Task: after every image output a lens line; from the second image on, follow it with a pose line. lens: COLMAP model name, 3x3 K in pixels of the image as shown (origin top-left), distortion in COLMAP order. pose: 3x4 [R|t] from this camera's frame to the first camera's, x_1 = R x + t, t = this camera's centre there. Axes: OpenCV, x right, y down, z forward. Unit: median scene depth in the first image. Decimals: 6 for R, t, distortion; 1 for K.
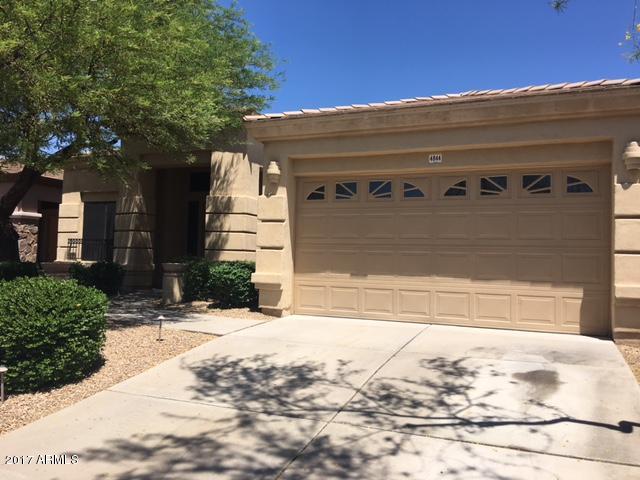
lens RADIAL K [[540.6, 0, 320.0], [0, 540.6, 240.0], [0, 0, 1]] dist [0.022588, -0.011835]
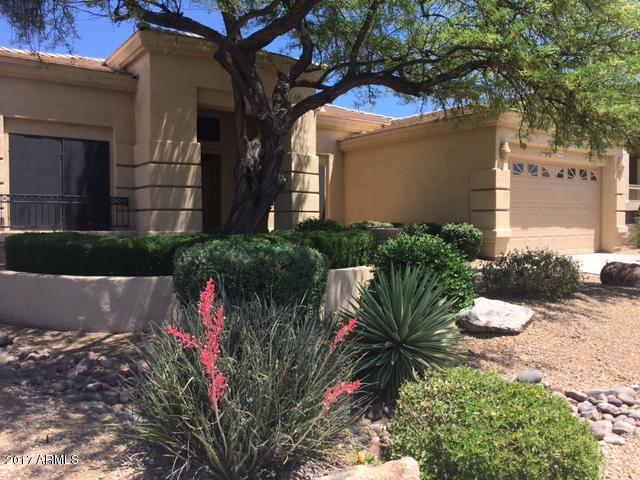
lens RADIAL K [[540.6, 0, 320.0], [0, 540.6, 240.0], [0, 0, 1]] dist [0.022588, -0.011835]
pose [[0.505850, -0.055705, 0.860821, -1.505866], [-0.014668, 0.997213, 0.073151, -0.002302], [-0.862497, -0.049630, 0.503623, 0.757062]]
